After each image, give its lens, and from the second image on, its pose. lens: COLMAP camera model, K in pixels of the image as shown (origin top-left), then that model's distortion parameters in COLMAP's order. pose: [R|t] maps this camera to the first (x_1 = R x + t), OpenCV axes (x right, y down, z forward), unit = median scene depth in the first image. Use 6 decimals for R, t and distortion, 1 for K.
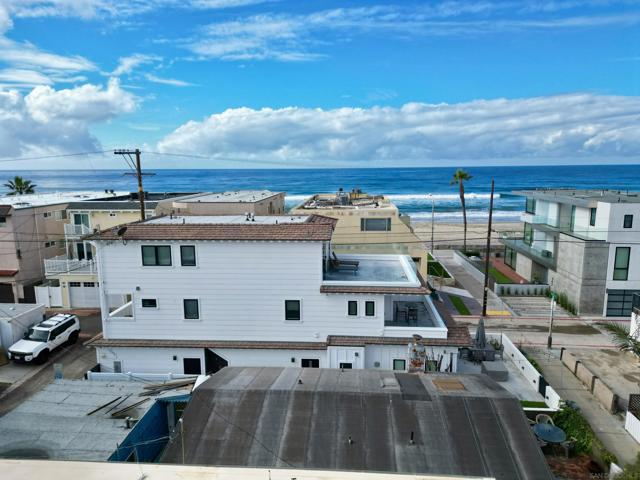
lens RADIAL K [[456.4, 0, 320.0], [0, 456.4, 240.0], [0, 0, 1]] dist [0.042166, -0.002966]
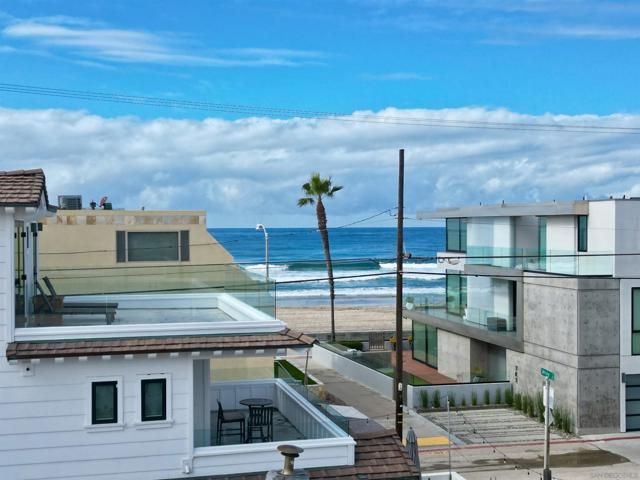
lens RADIAL K [[900.5, 0, 320.0], [0, 900.5, 240.0], [0, 0, 1]] dist [0.107904, -0.082274]
pose [[0.948702, -0.002929, 0.316159, 0.004489], [0.048433, 0.989501, -0.136167, 0.080378], [-0.312441, 0.144494, 0.938883, 0.164975]]
